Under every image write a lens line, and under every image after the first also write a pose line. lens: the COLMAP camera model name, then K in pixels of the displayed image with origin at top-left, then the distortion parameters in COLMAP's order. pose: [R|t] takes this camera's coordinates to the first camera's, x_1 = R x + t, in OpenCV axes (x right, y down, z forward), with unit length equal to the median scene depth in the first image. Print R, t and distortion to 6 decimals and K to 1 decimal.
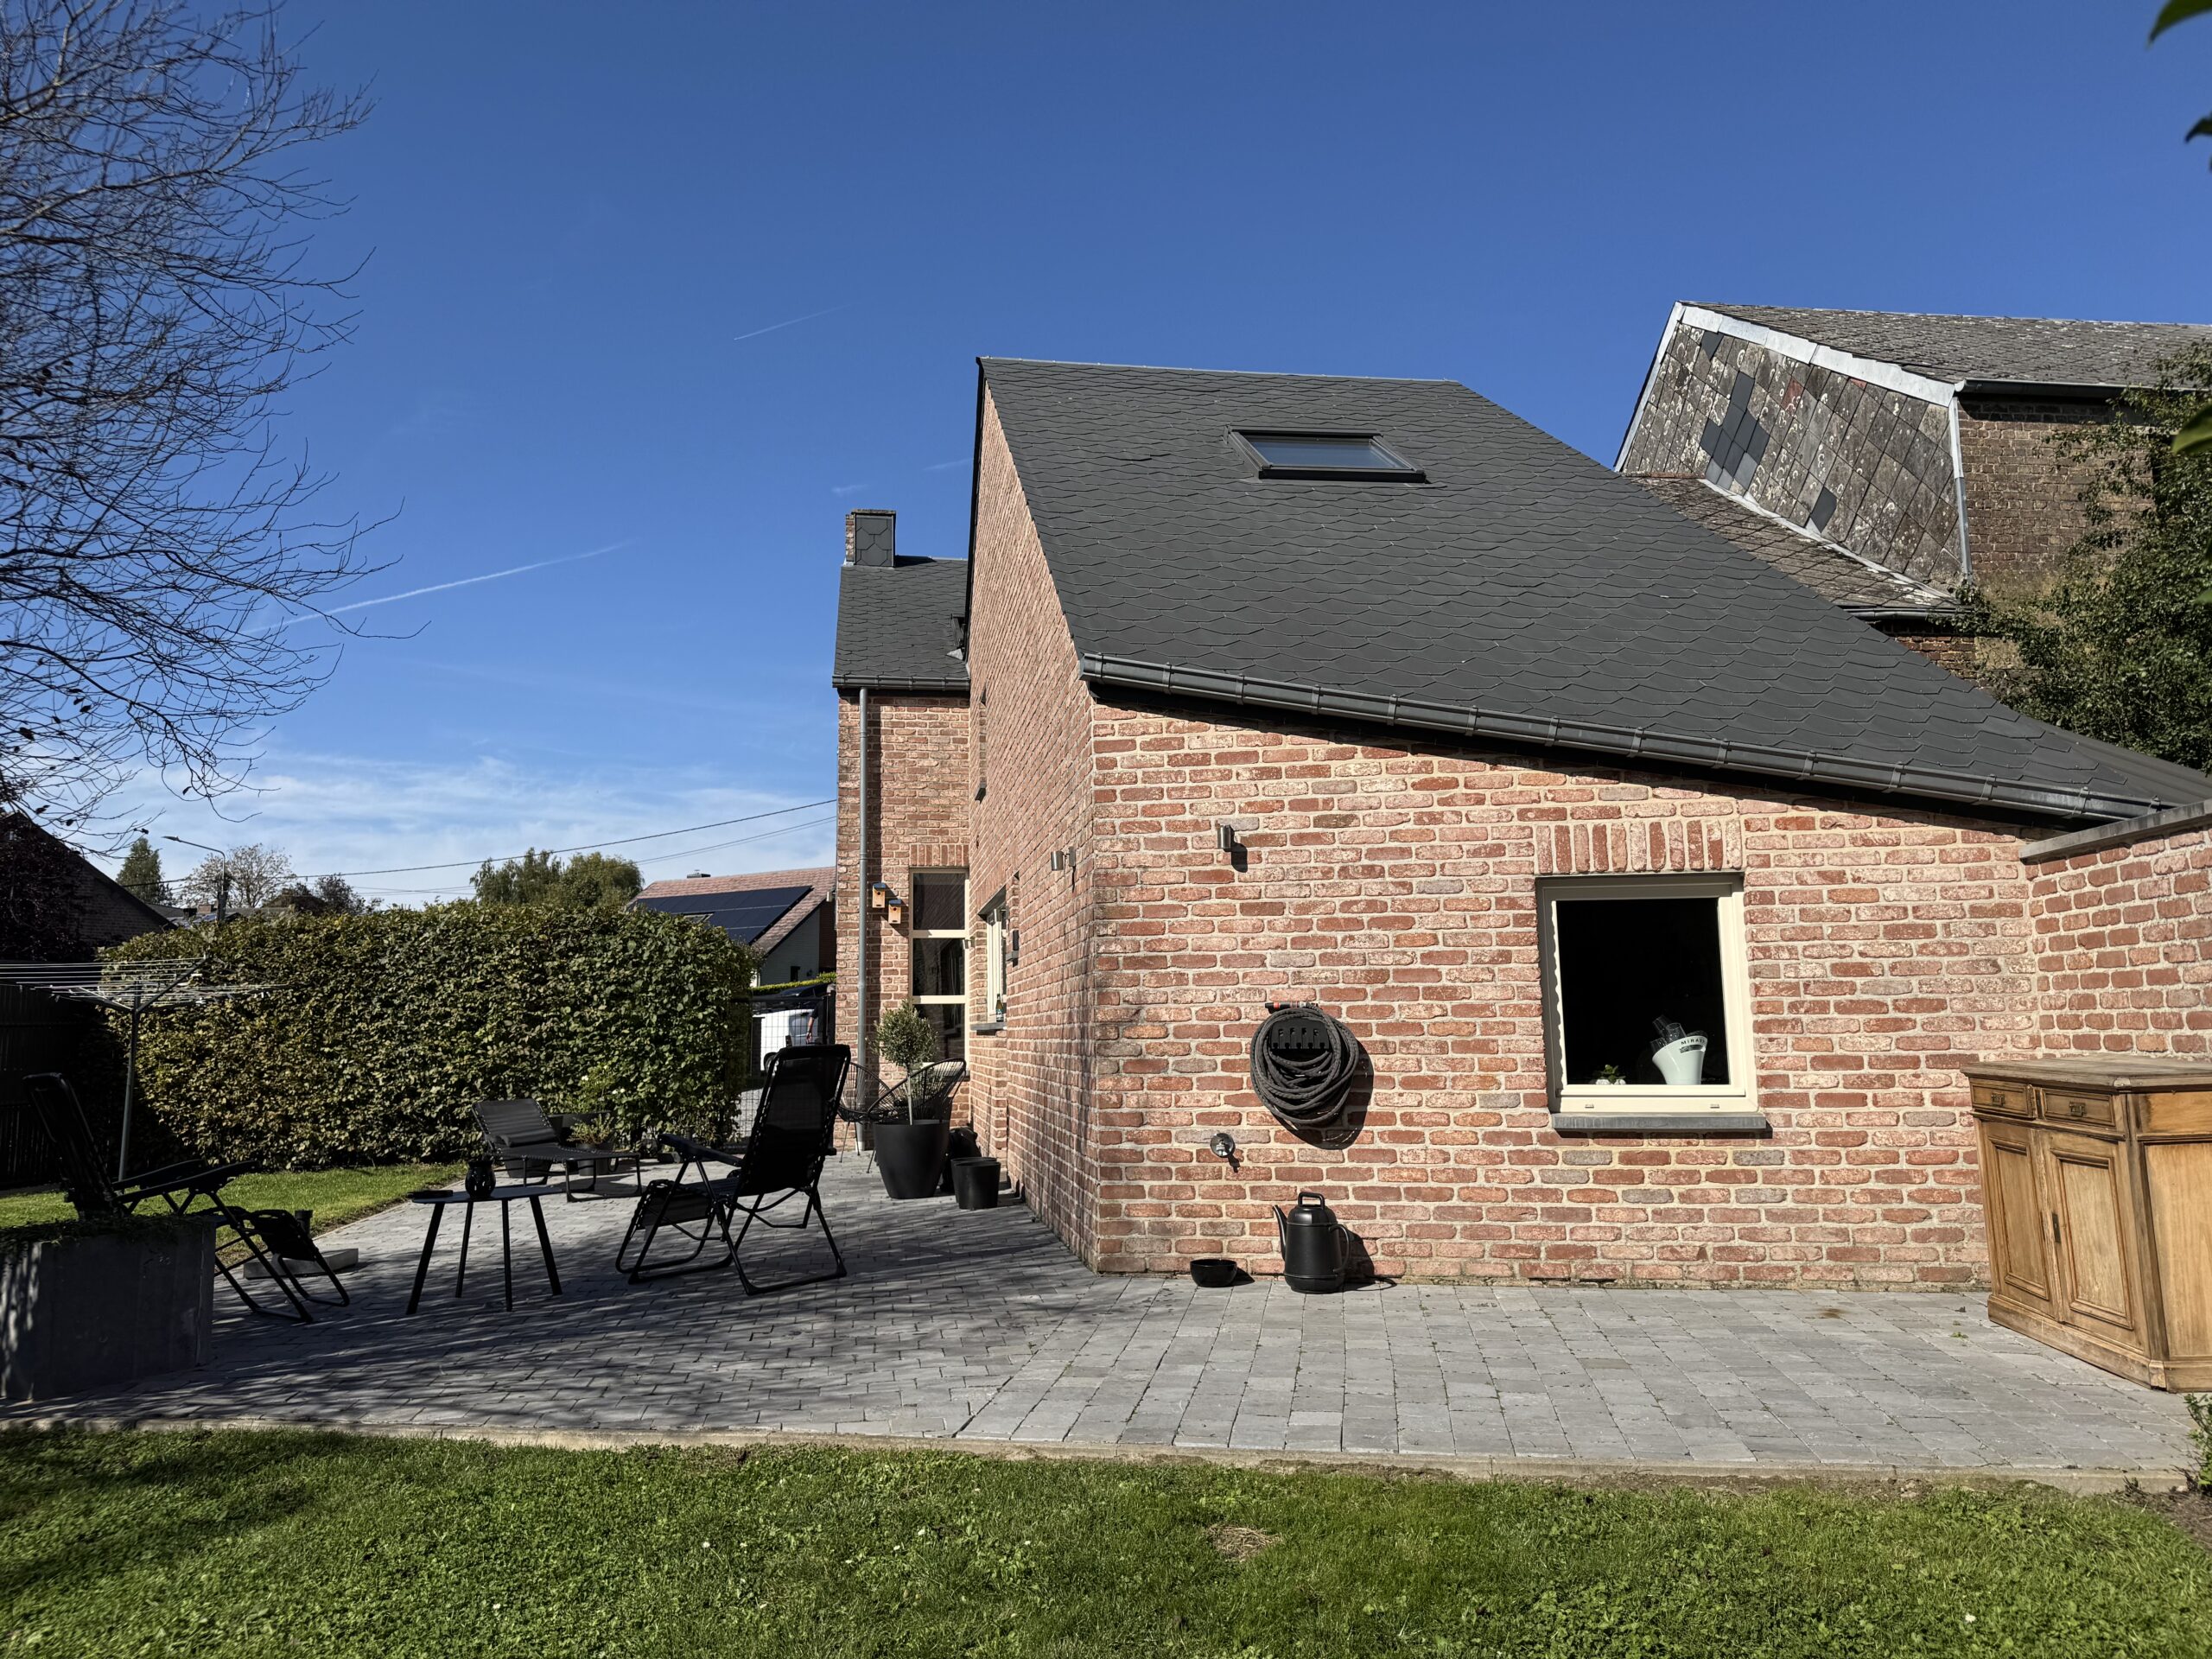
lens RADIAL K [[1558.9, 0, 1071.6], [0, 1558.9, 779.6], [0, 0, 1]] dist [0.075586, -0.099148]
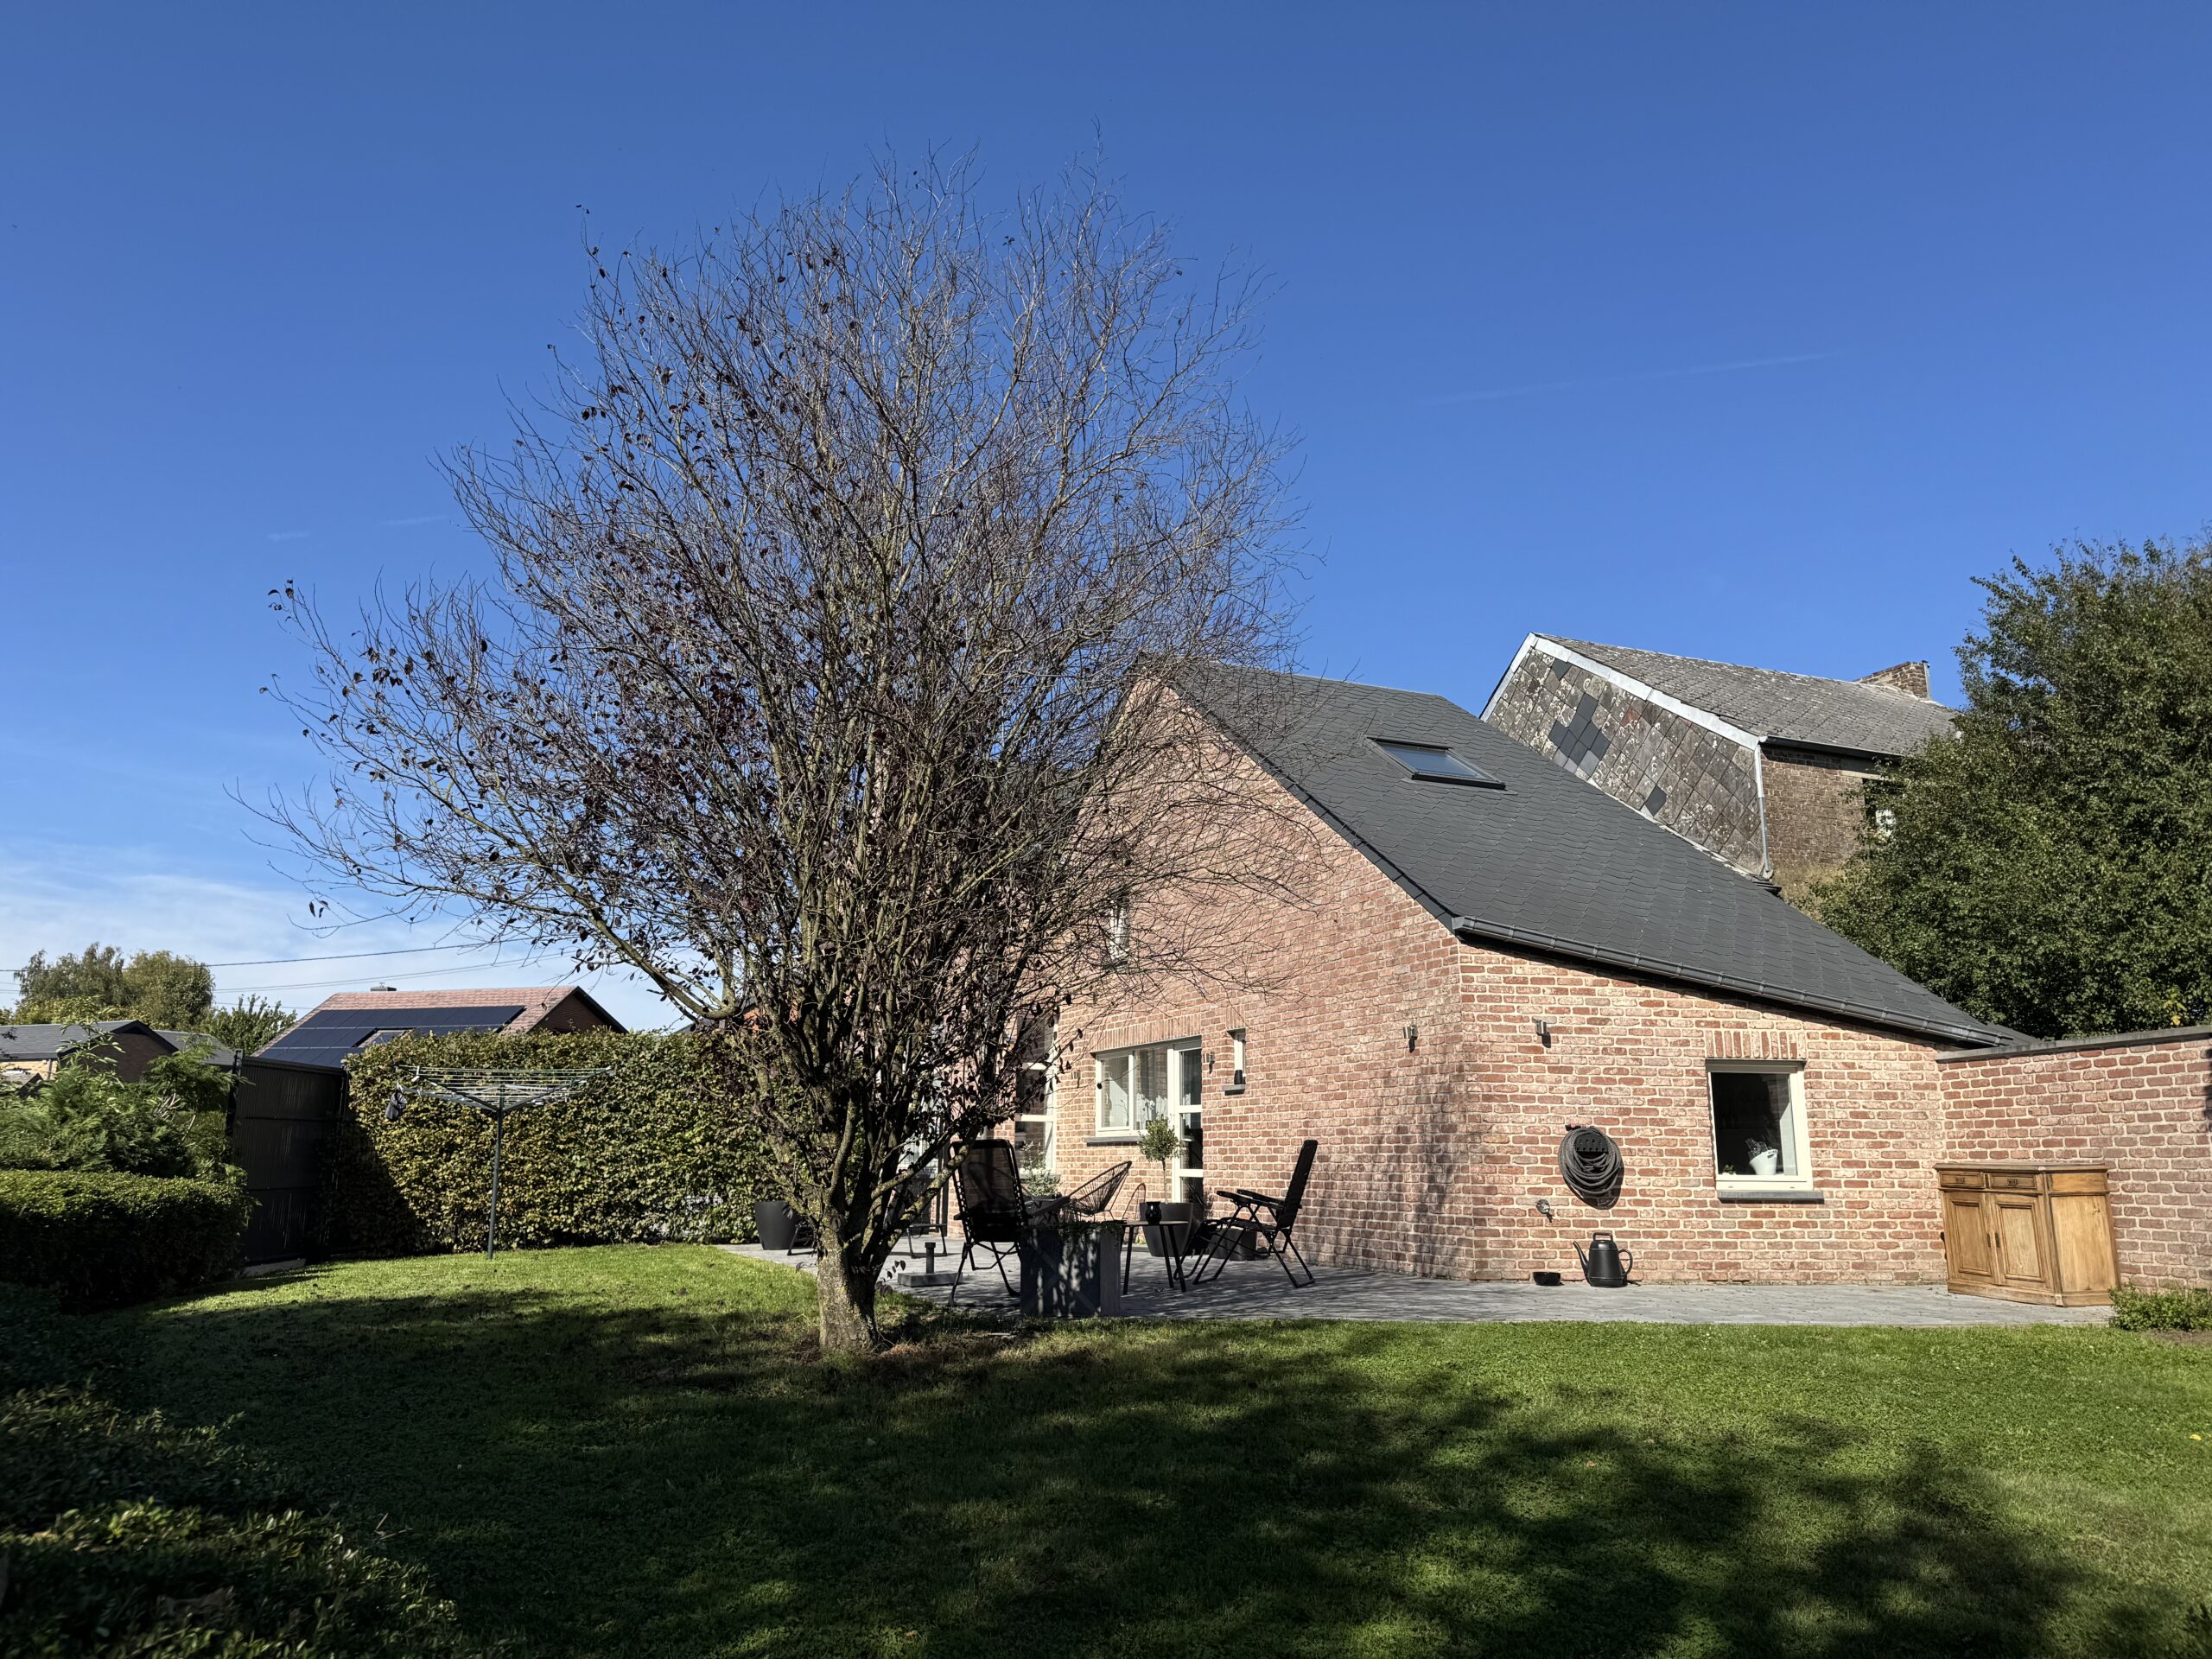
lens RADIAL K [[1558.9, 0, 1064.6], [0, 1558.9, 771.8], [0, 0, 1]] dist [0.075586, -0.099148]
pose [[0.965738, 0.082910, 0.245920, -0.417868], [-0.061103, 0.993598, -0.095028, -0.023033], [-0.252225, 0.076746, 0.964621, -0.281823]]
